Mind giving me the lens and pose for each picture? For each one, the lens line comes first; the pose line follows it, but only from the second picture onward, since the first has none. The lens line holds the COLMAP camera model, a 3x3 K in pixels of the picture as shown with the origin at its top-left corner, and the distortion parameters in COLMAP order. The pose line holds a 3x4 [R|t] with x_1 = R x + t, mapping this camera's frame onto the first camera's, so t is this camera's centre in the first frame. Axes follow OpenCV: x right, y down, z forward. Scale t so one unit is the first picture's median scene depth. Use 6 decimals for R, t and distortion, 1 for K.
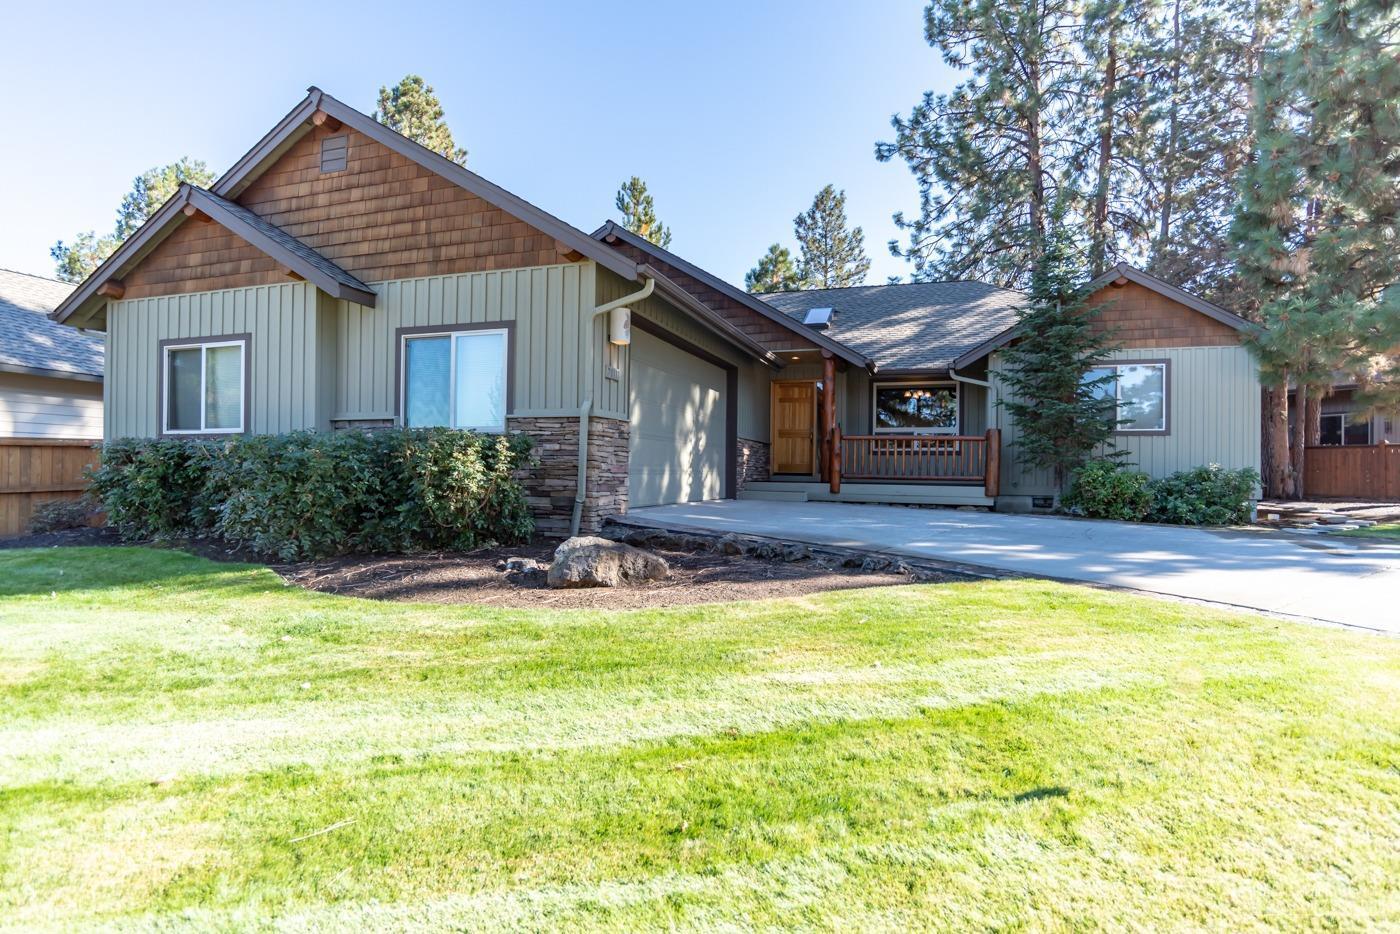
lens RADIAL K [[714.5, 0, 695.9], [0, 714.5, 474.1], [0, 0, 1]] dist [-0.025232, 0.003055]
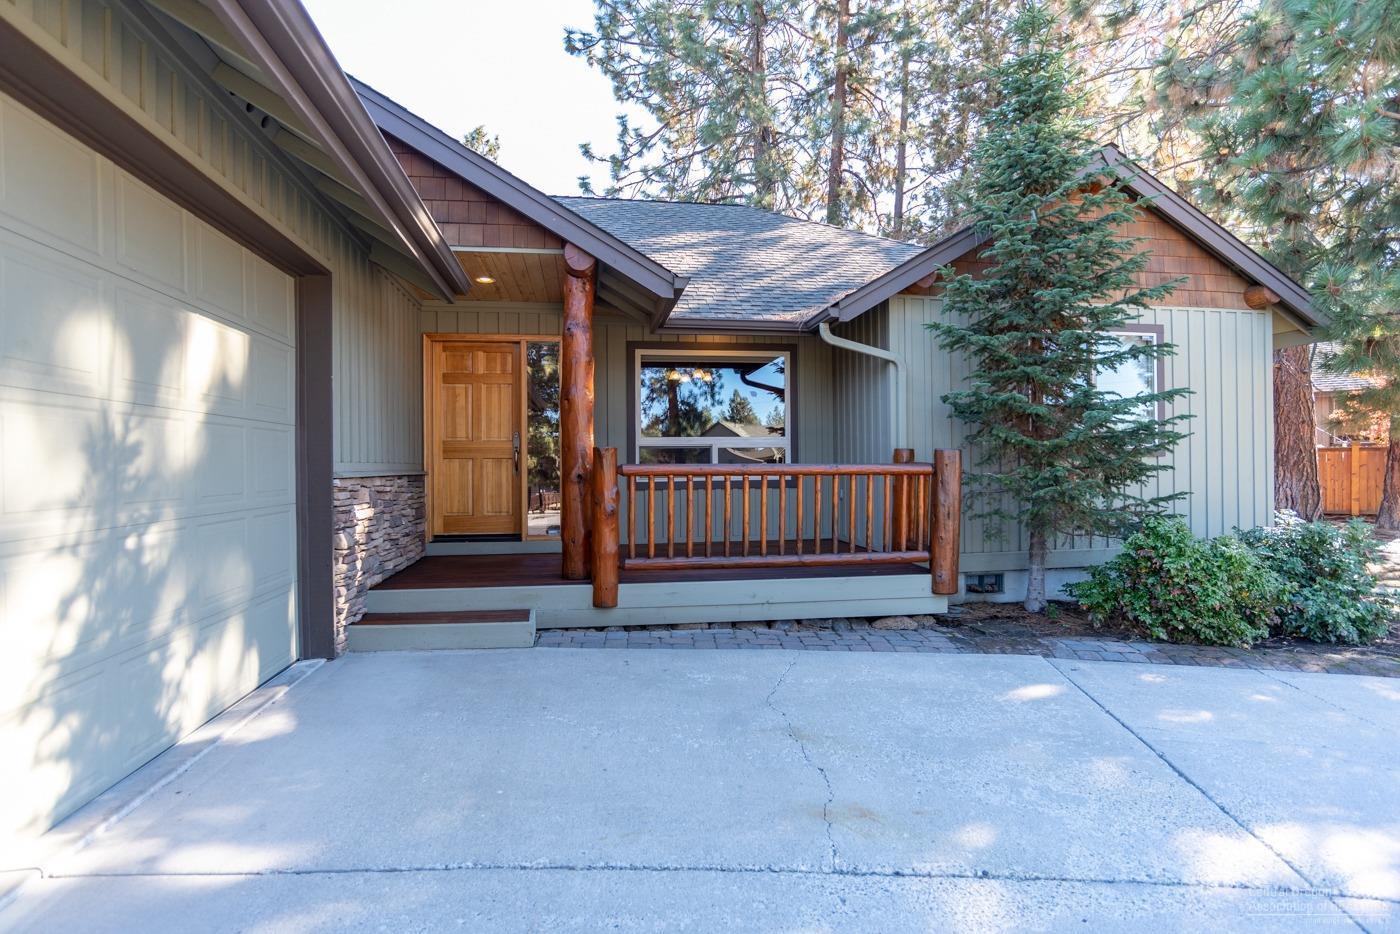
lens RADIAL K [[714.5, 0, 694.3], [0, 714.5, 464.8], [0, 0, 1]] dist [-0.025232, 0.003055]
pose [[0.882263, -0.020473, 0.470312, 0.054541], [0.021391, 0.999765, 0.003394, -0.058459], [-0.470271, 0.007066, 0.882494, 0.664351]]
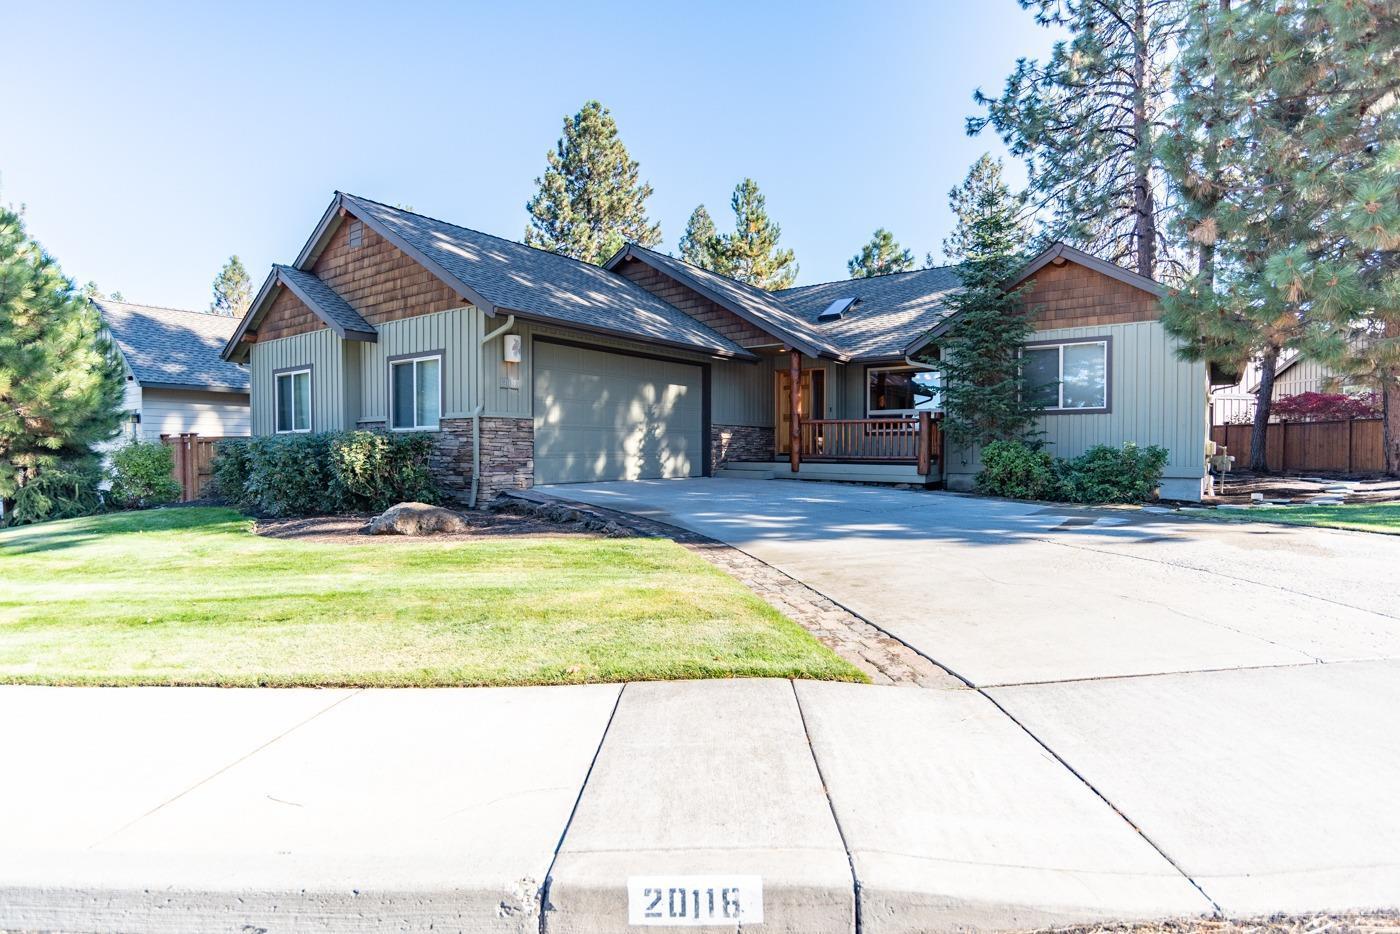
lens RADIAL K [[714.5, 0, 713.2], [0, 714.5, 465.7], [0, 0, 1]] dist [-0.025232, 0.003055]
pose [[0.957072, -0.007199, -0.289762, 0.420077], [0.011600, 0.999842, 0.013474, -0.000620], [0.289619, -0.016257, 0.957004, -0.114401]]
